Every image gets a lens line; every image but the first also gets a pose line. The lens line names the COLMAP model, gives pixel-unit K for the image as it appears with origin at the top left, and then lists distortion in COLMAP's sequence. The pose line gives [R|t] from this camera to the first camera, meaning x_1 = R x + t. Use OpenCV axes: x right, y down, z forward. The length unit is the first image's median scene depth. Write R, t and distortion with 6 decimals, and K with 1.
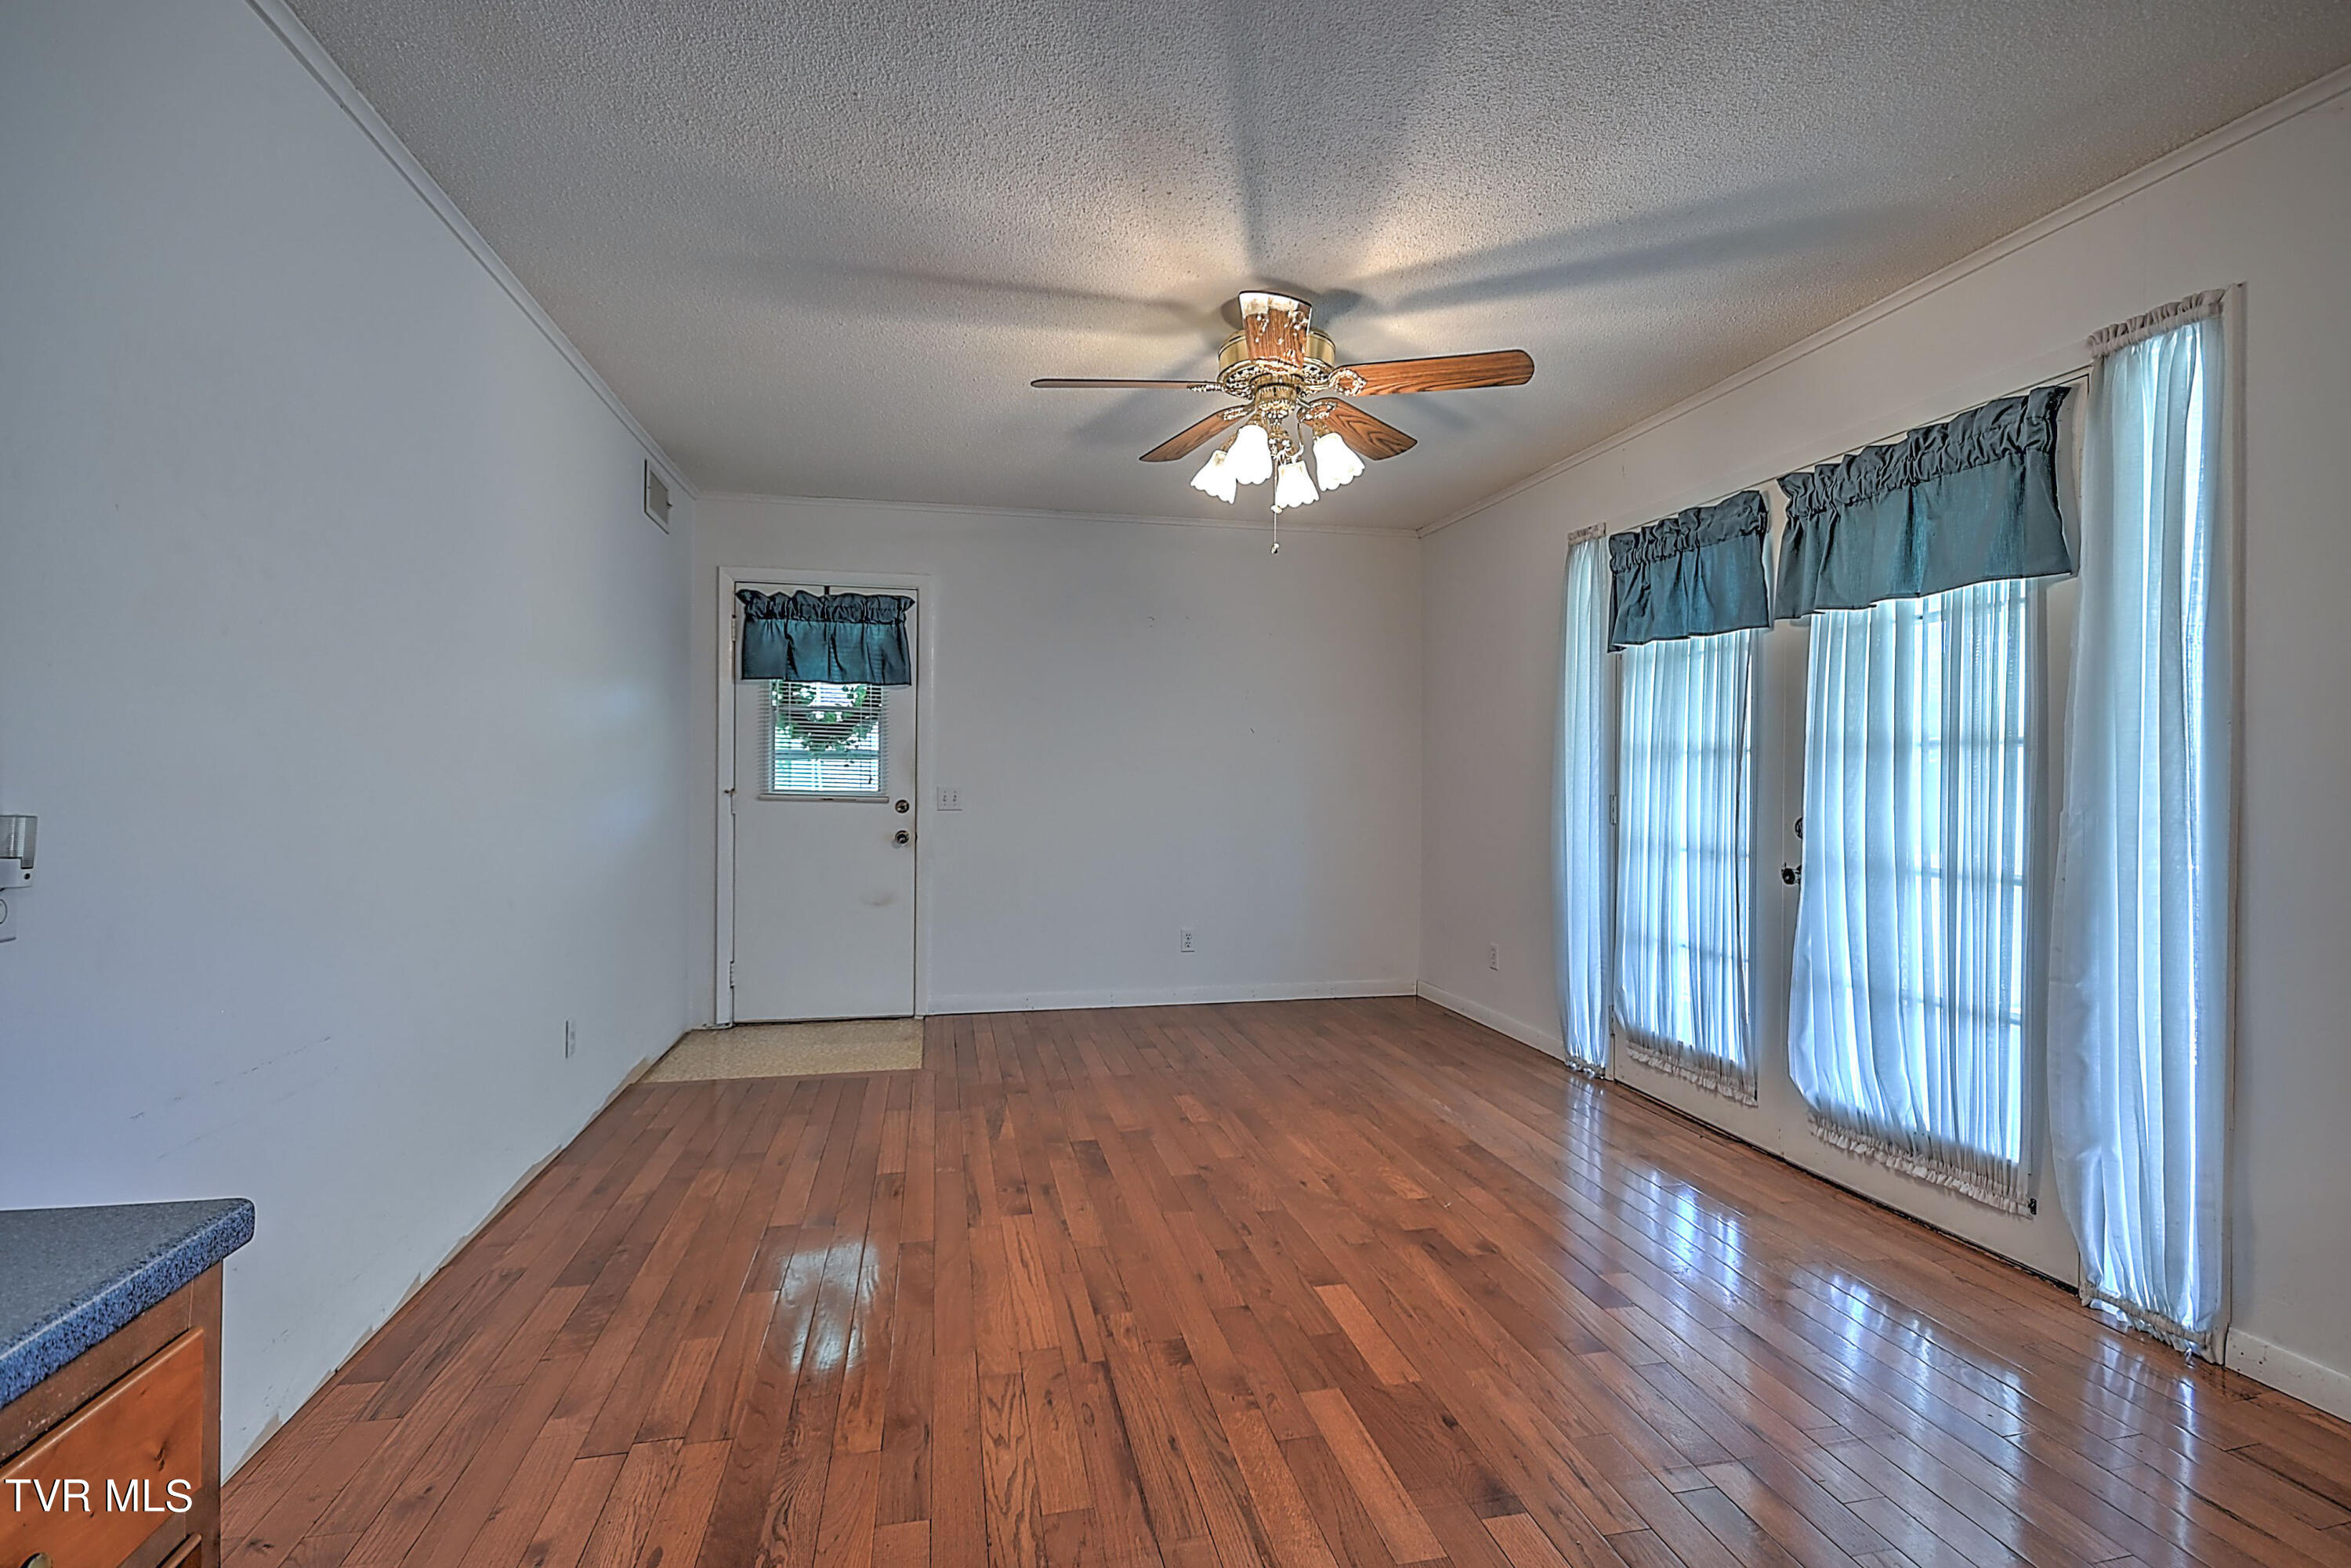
lens RADIAL K [[1042.5, 0, 1171.8], [0, 1042.5, 787.3], [0, 0, 1]] dist [0.015603, -0.007755]
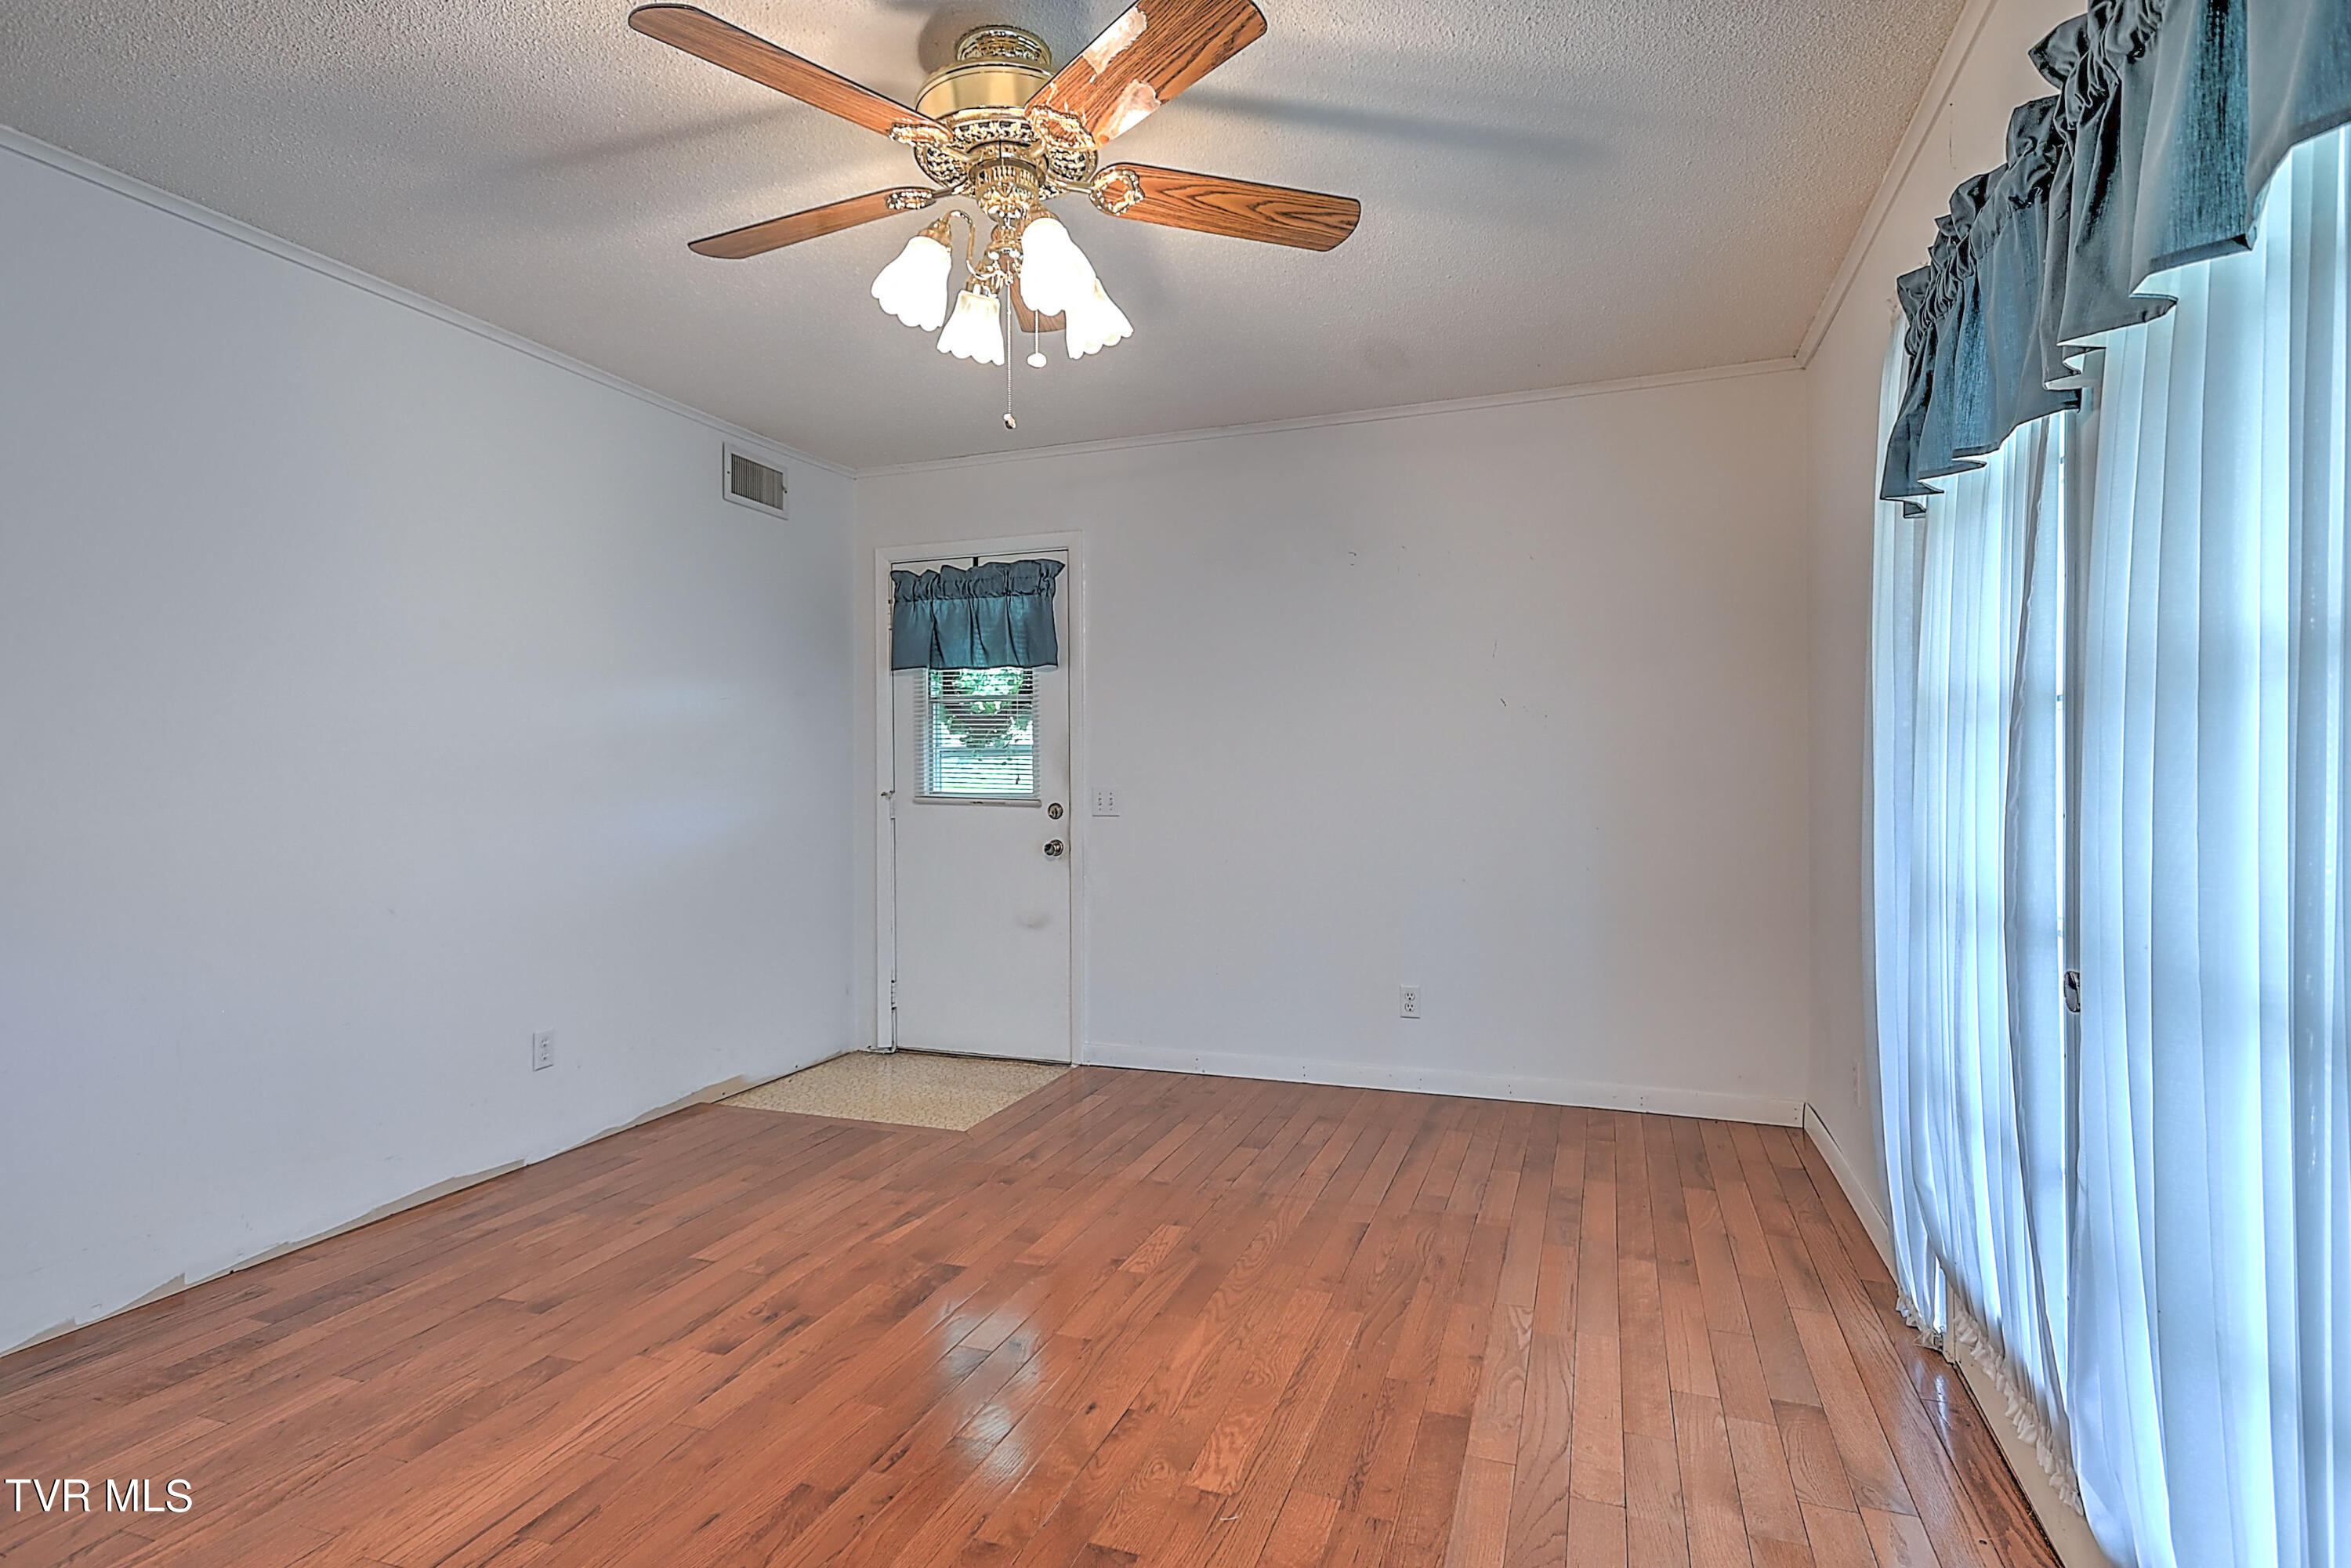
lens RADIAL K [[1193.4, 0, 1169.8], [0, 1193.4, 784.9], [0, 0, 1]] dist [0.025494, -0.001231]
pose [[0.845141, -0.007254, -0.534494, 0.397022], [0.006464, 0.999973, -0.003350, 0.001528], [0.534504, -0.000624, 0.845165, 0.288545]]
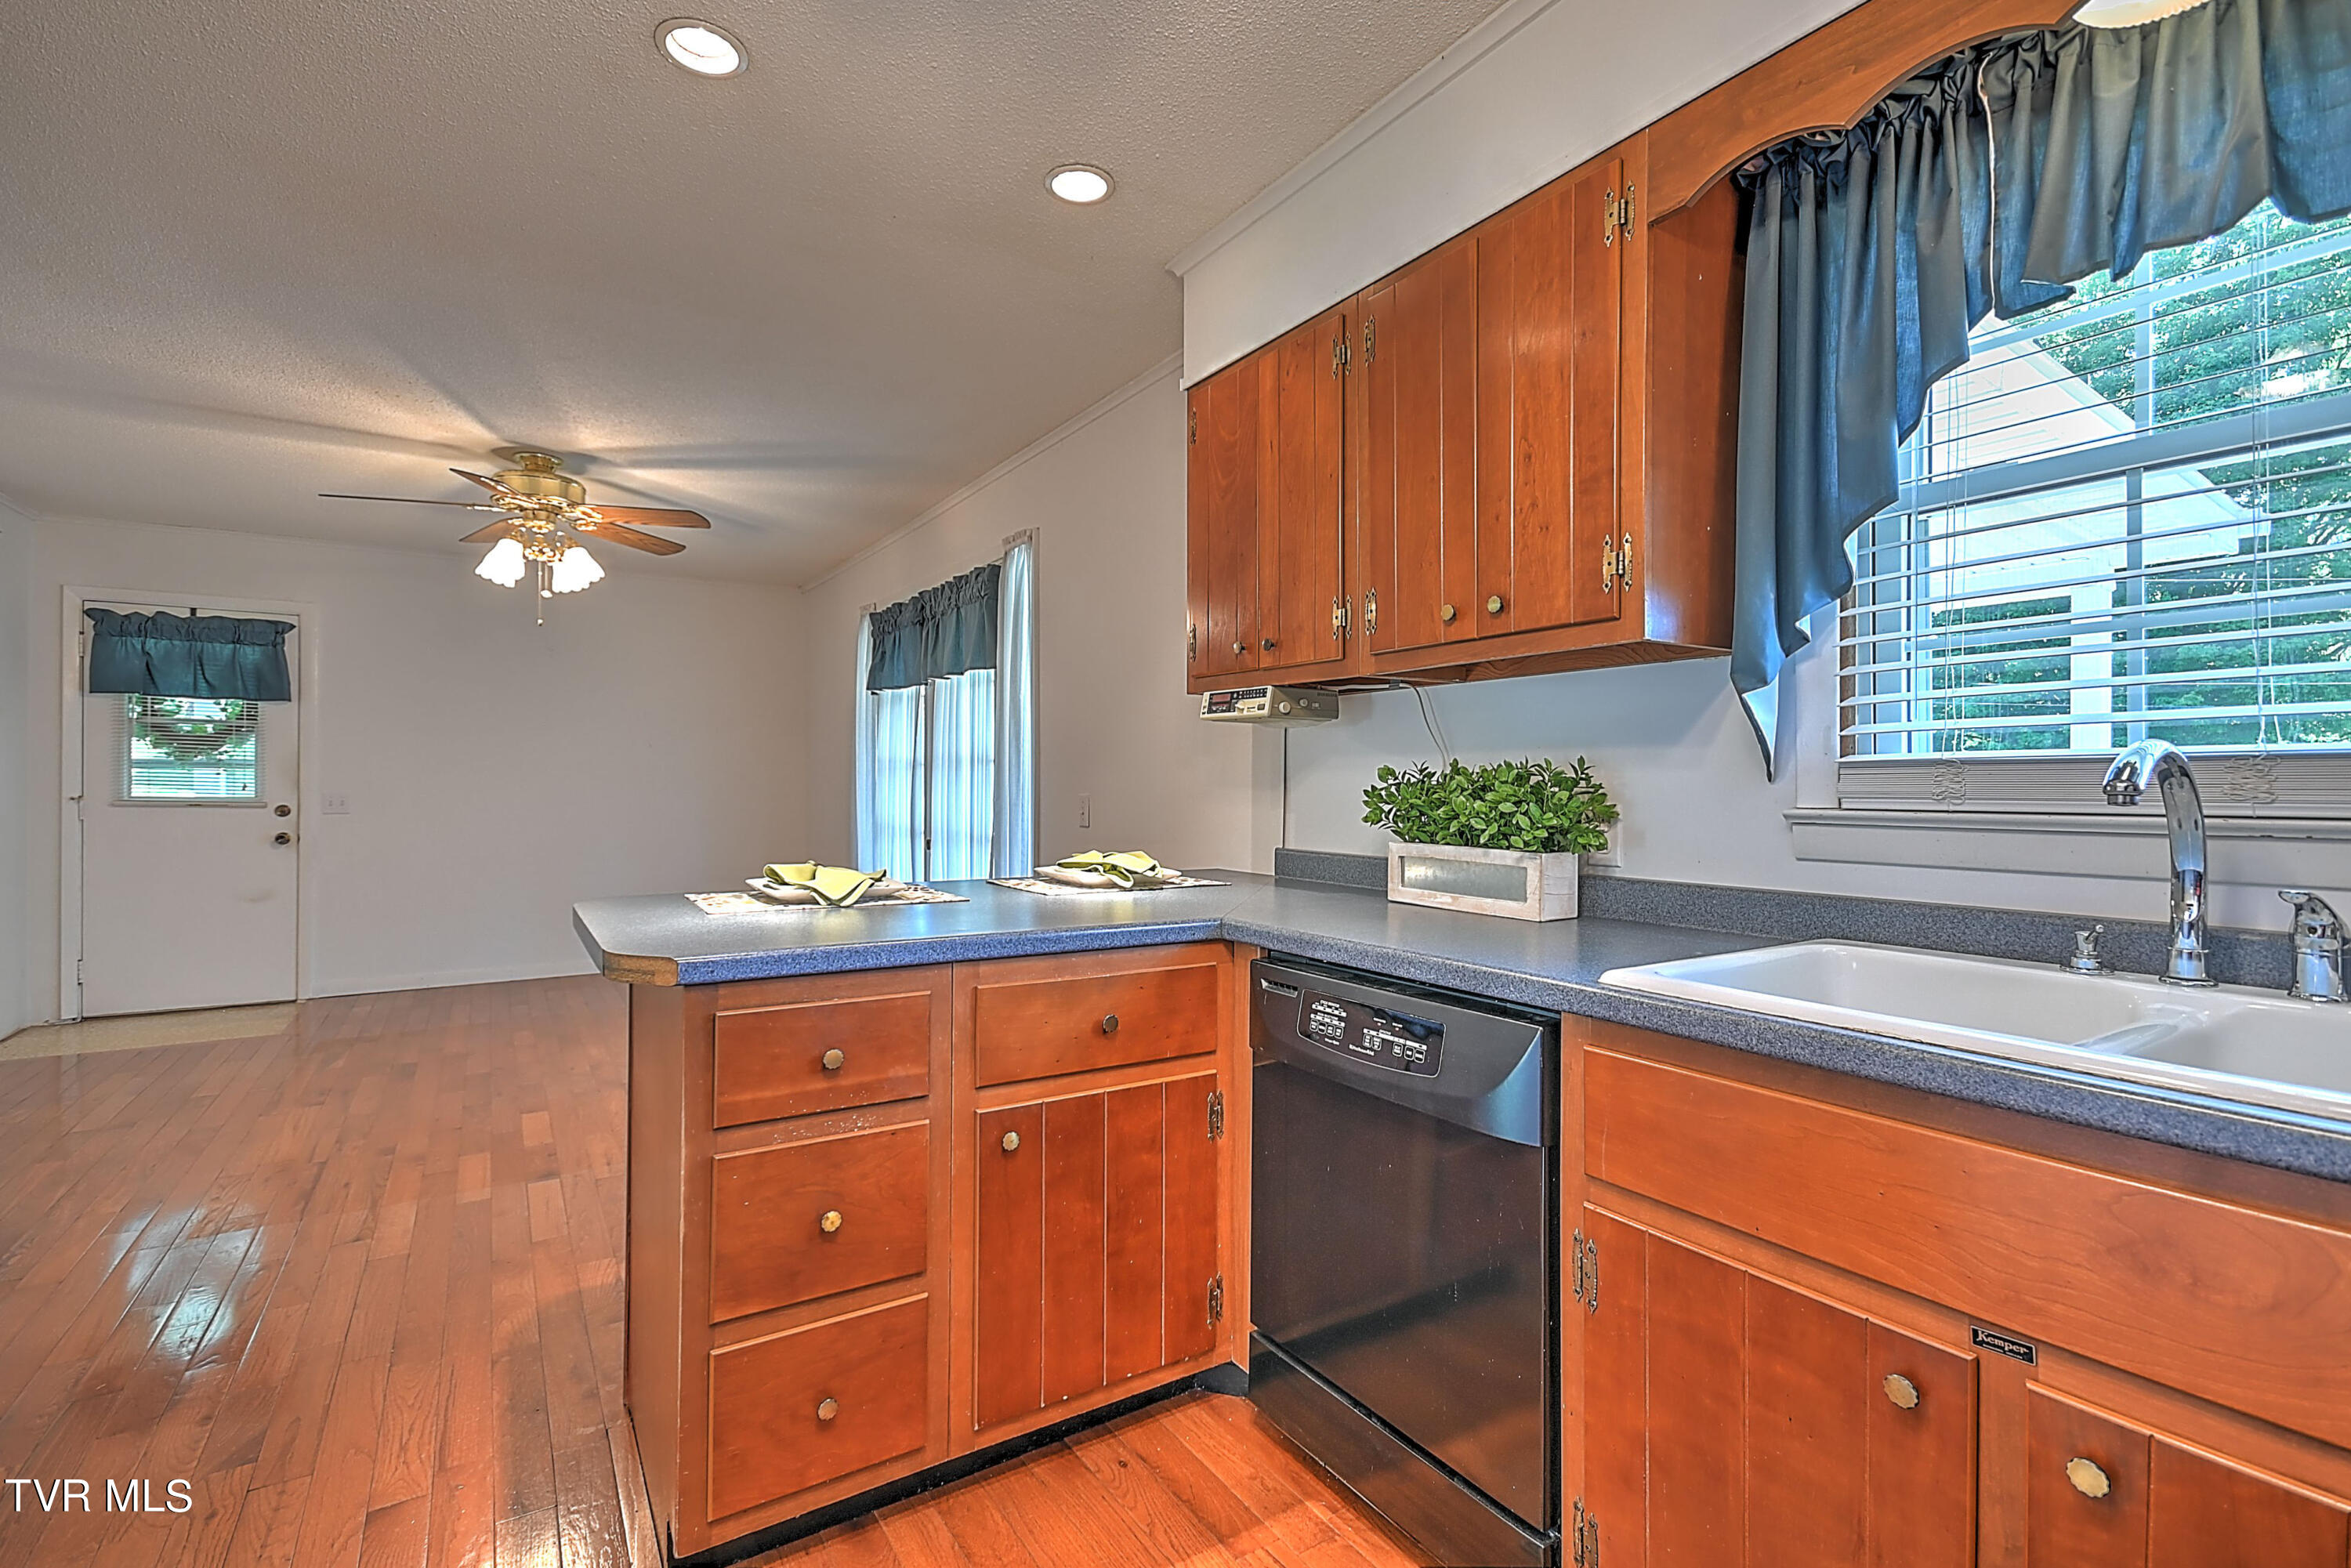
lens RADIAL K [[1042.5, 0, 1167.7], [0, 1042.5, 783.9], [0, 0, 1]] dist [0.015603, -0.007755]
pose [[0.936591, -0.004492, 0.350396, 0.274600], [0.007449, 0.999947, -0.007091, 0.005748], [-0.350346, 0.009252, 0.936575, -0.438438]]
